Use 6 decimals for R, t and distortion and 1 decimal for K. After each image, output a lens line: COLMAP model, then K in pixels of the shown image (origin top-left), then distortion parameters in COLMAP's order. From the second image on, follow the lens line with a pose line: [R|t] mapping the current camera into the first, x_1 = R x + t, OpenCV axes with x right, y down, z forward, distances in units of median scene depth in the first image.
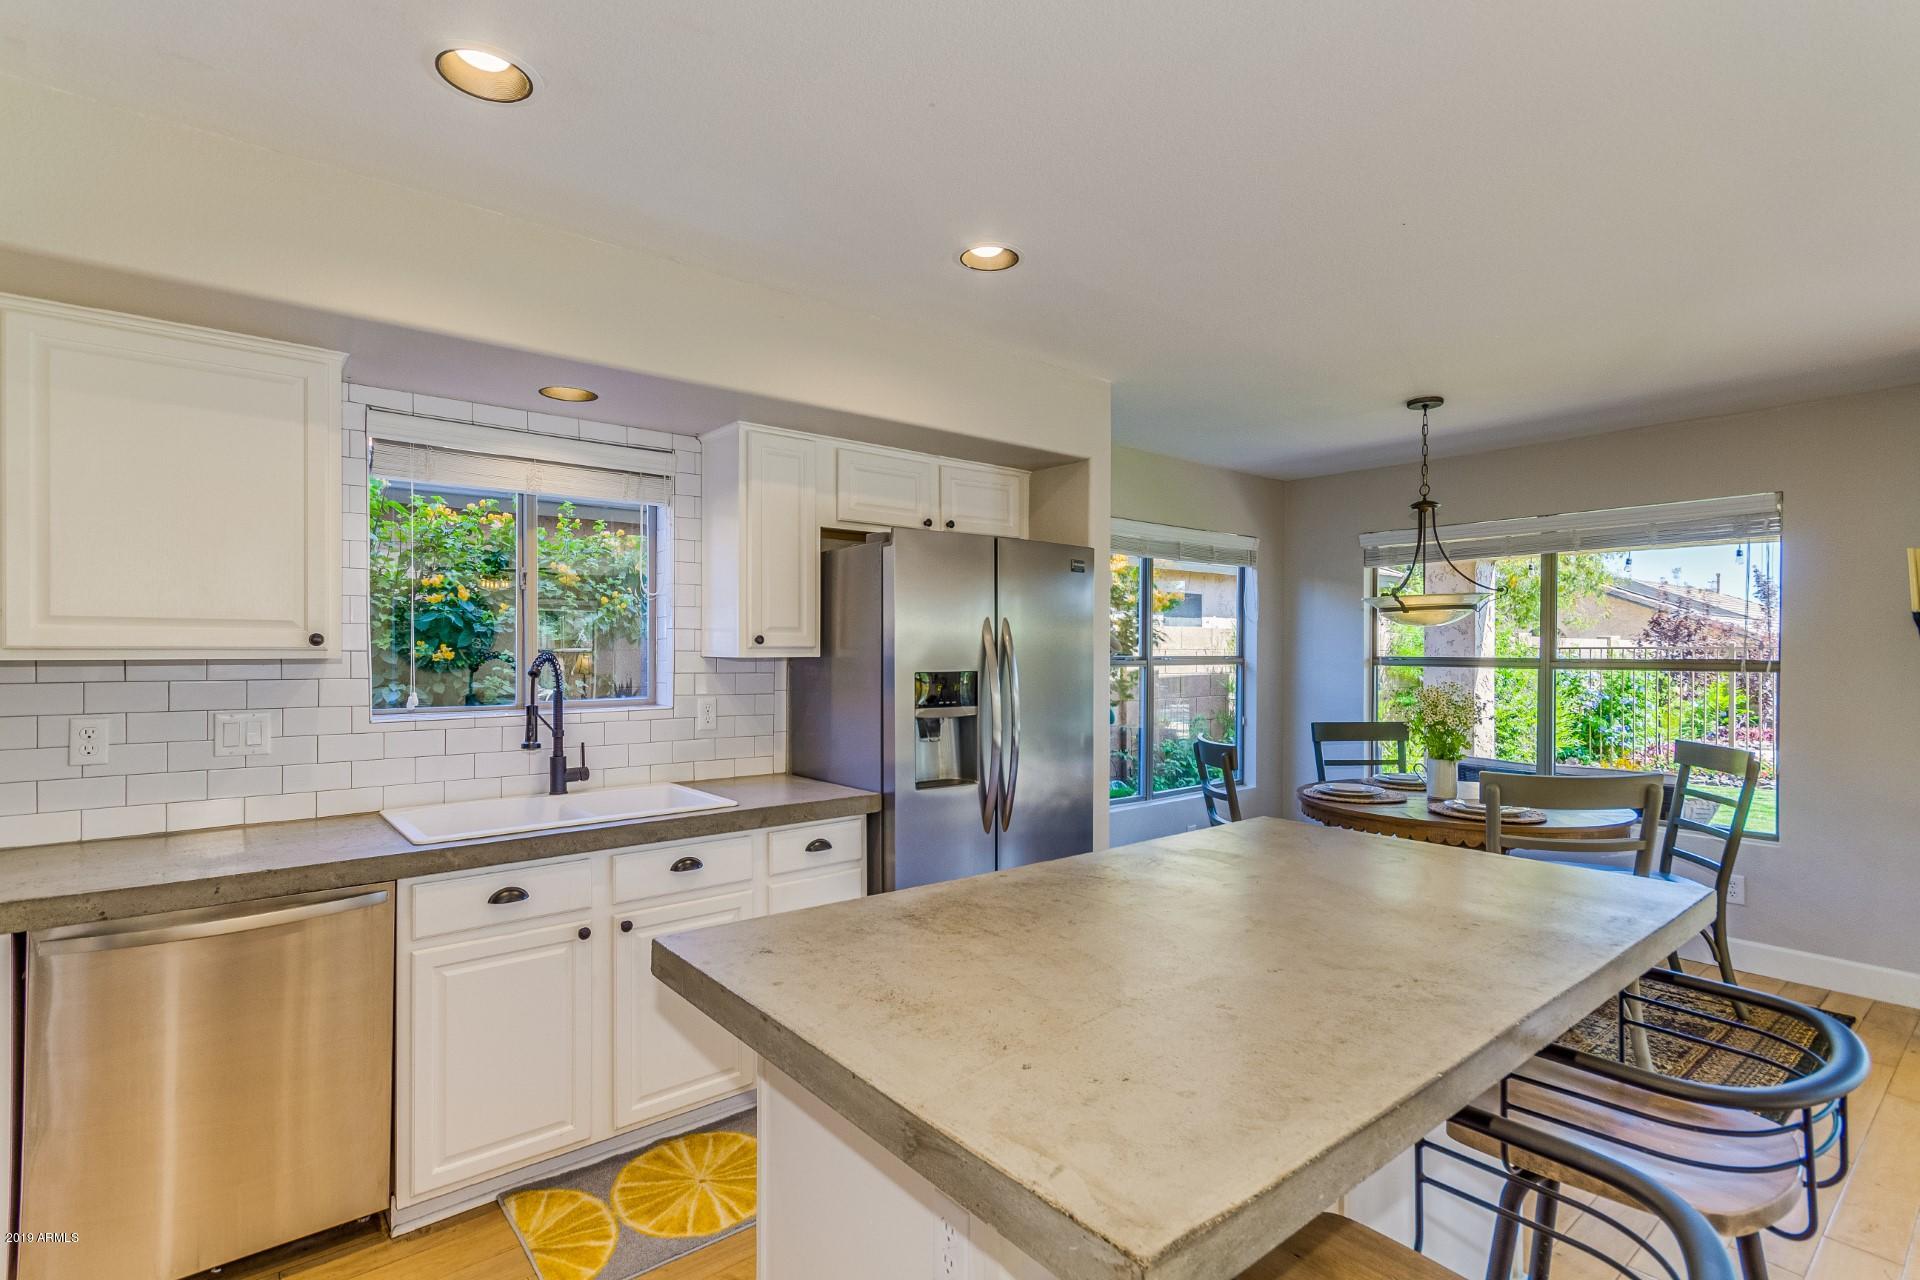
lens RADIAL K [[909.4, 0, 963.9], [0, 909.4, 650.5], [0, 0, 1]] dist [0.001881, 0.000286]
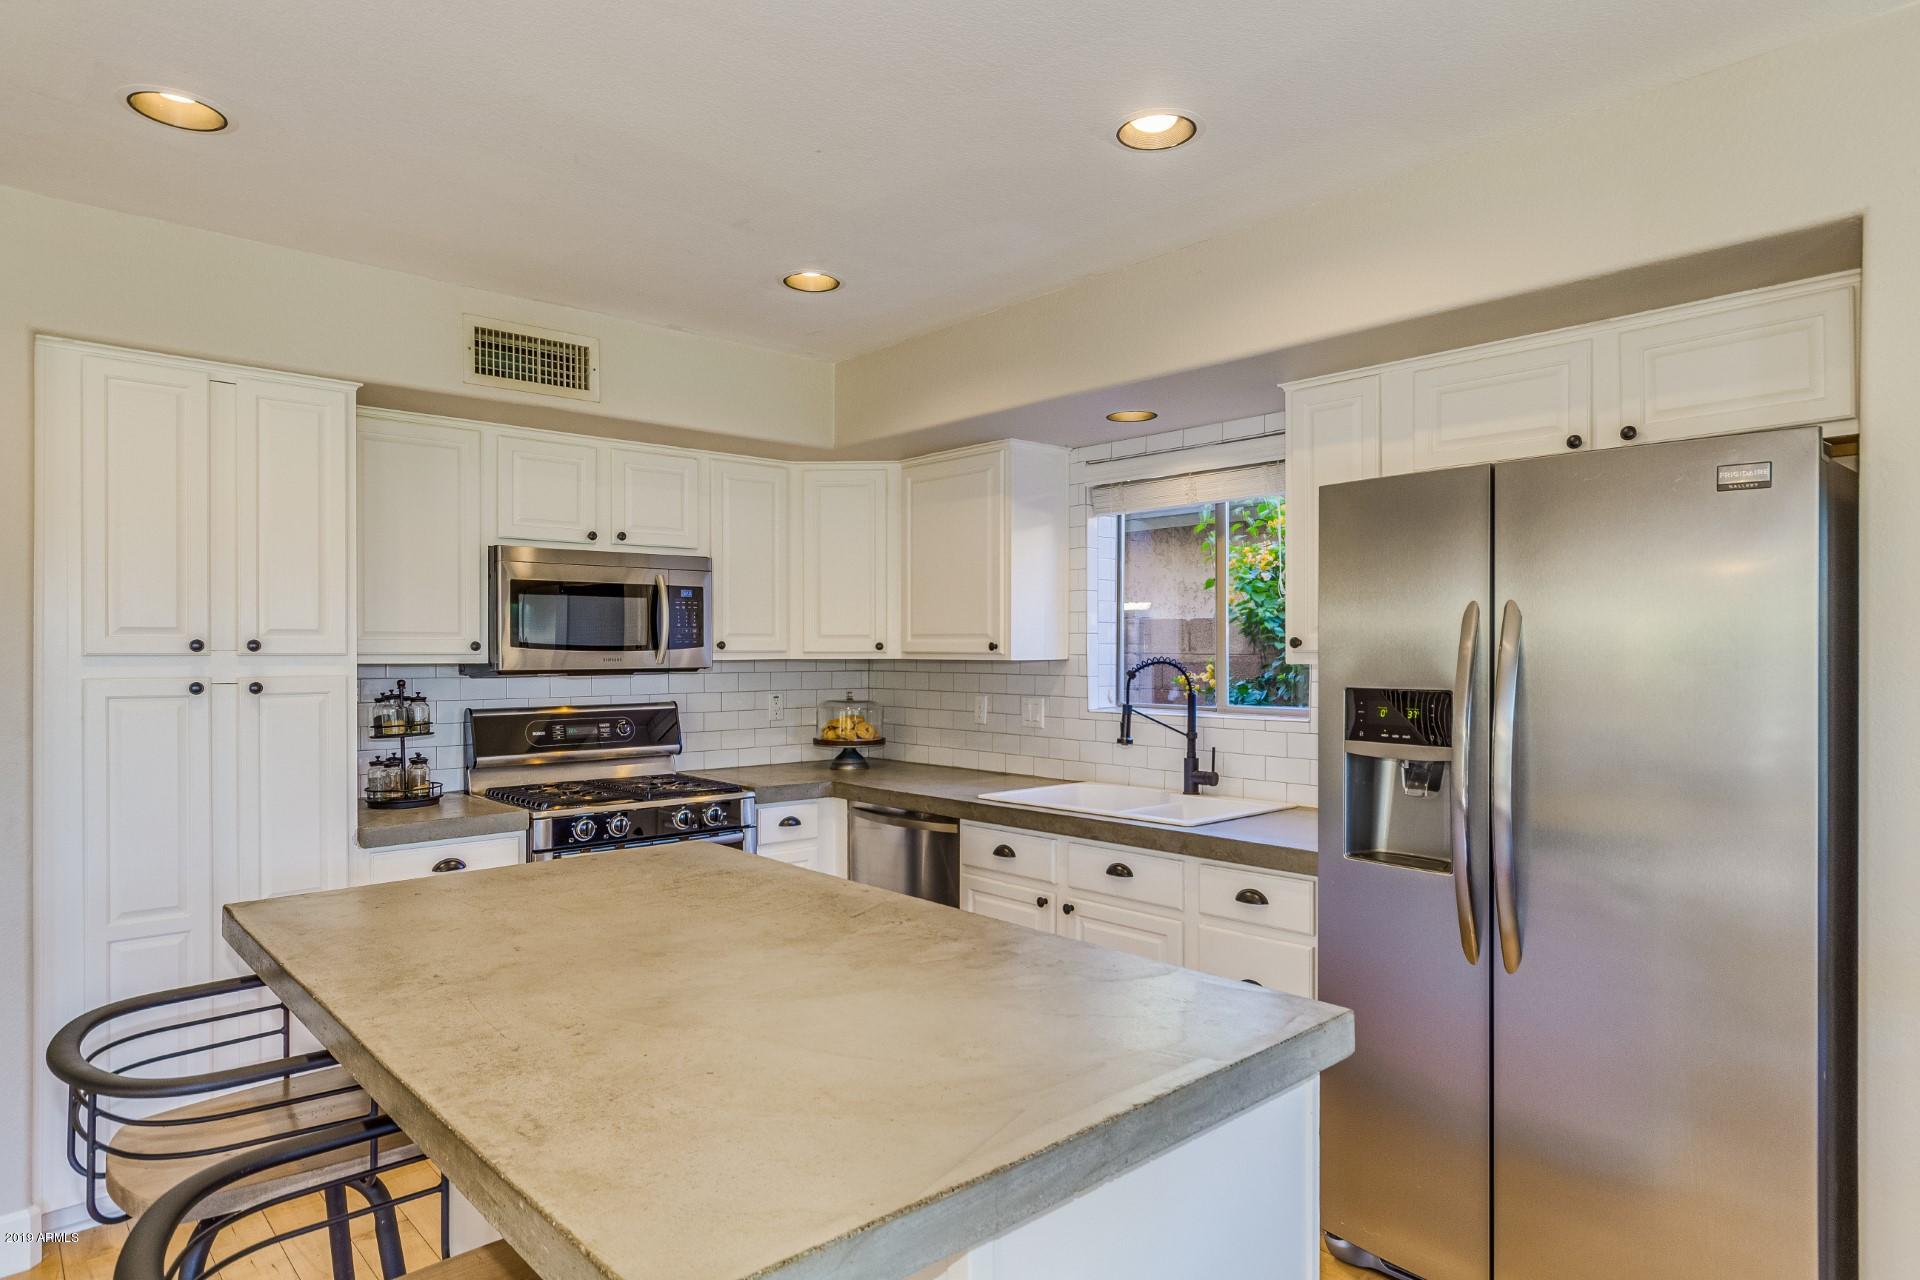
lens RADIAL K [[1090.3, 0, 958.0], [0, 1090.3, 636.4], [0, 0, 1]] dist [0.014487, 0.000495]
pose [[0.057256, -0.014045, -0.998261, 0.831741], [-0.002451, 0.999896, -0.014209, -0.003051], [0.998357, 0.003261, 0.057216, 0.713899]]
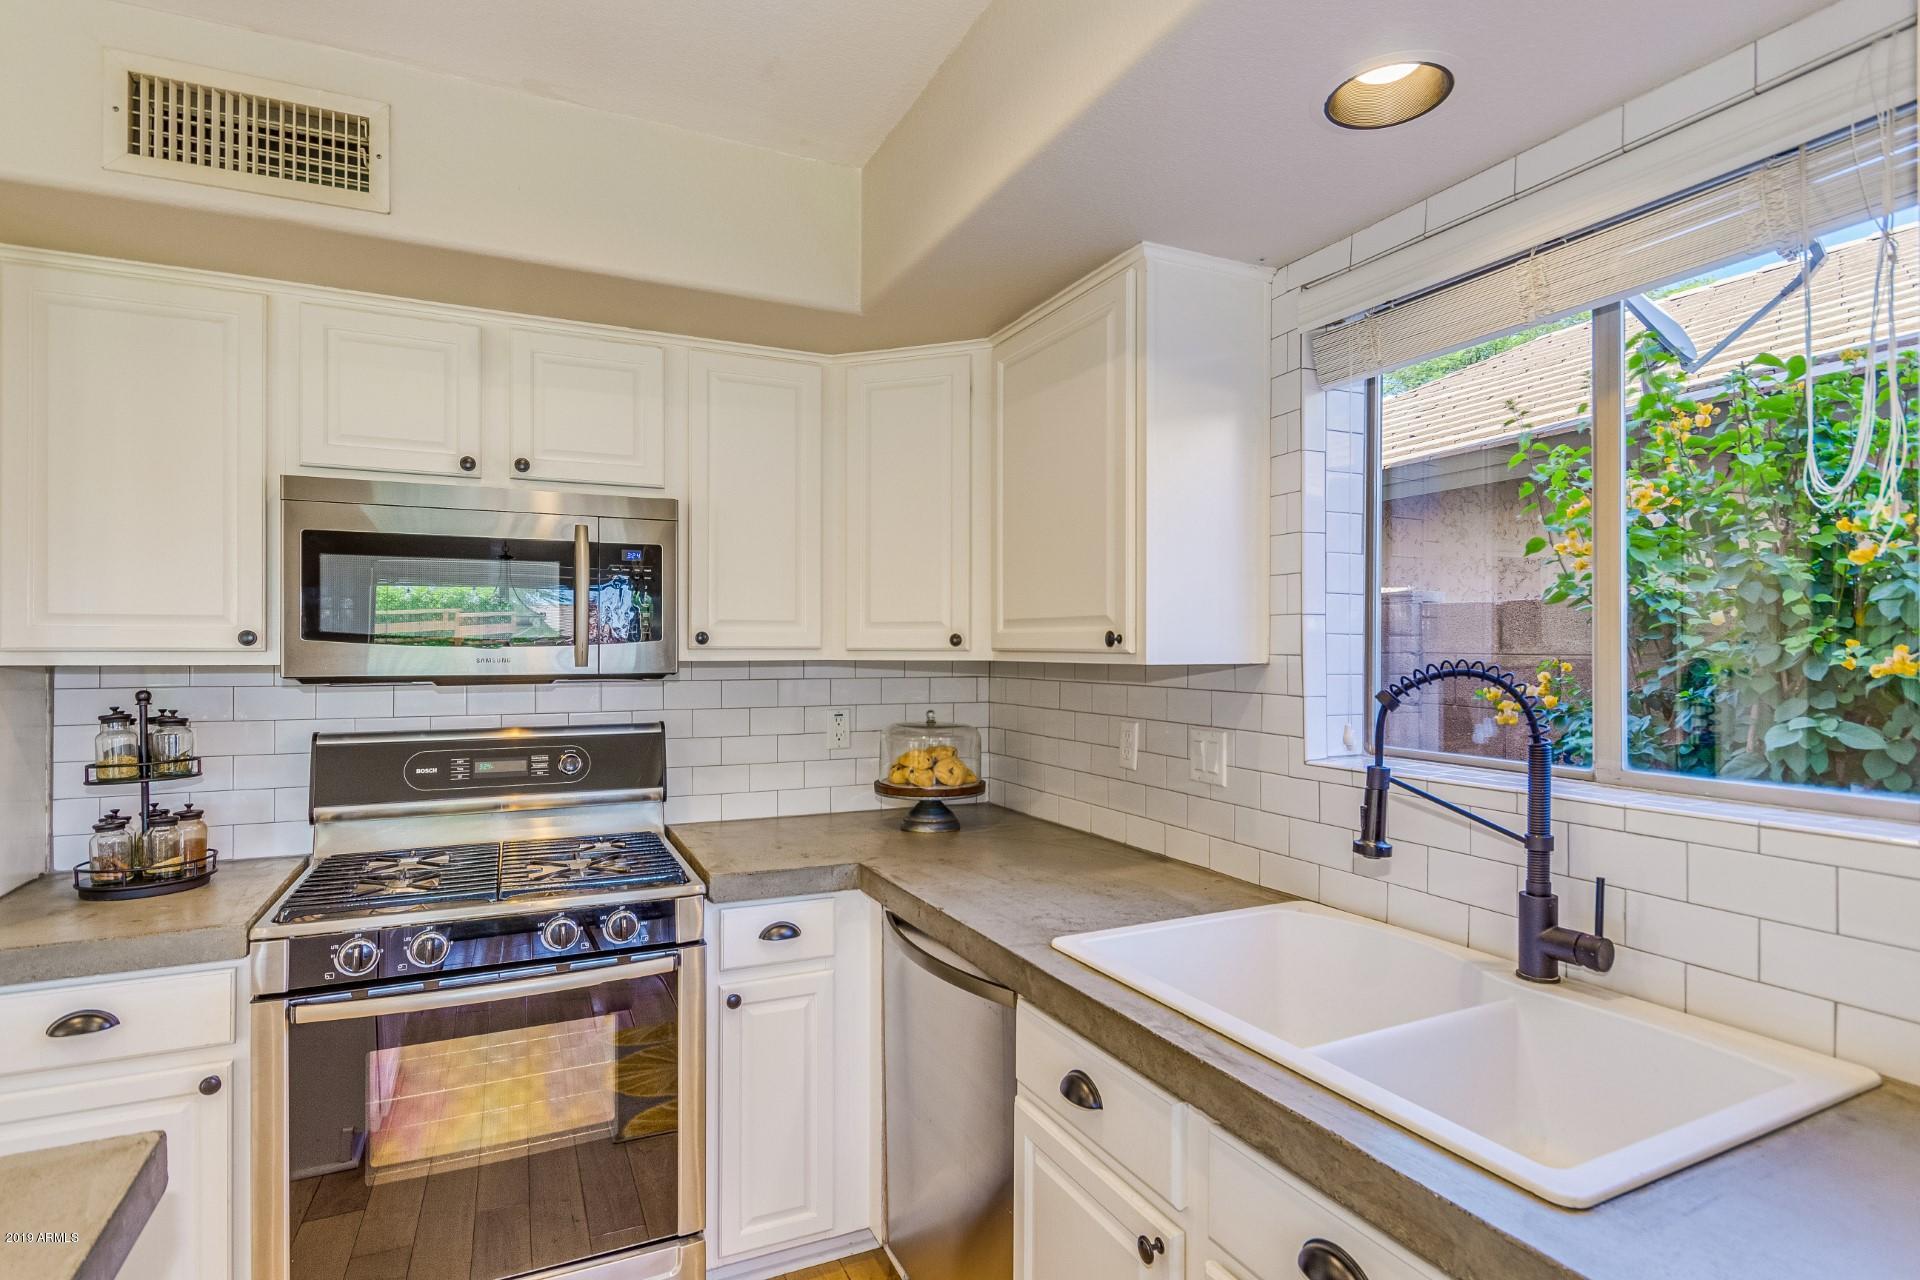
lens RADIAL K [[970.0, 0, 970.1], [0, 970.0, 644.9], [0, 0, 1]] dist [-0.000264, 0.000042]
pose [[-0.215849, -0.006996, -0.976402, 0.084986], [-0.004452, 0.999971, -0.006180, -0.001212], [0.976417, 0.003013, -0.215874, 0.891516]]
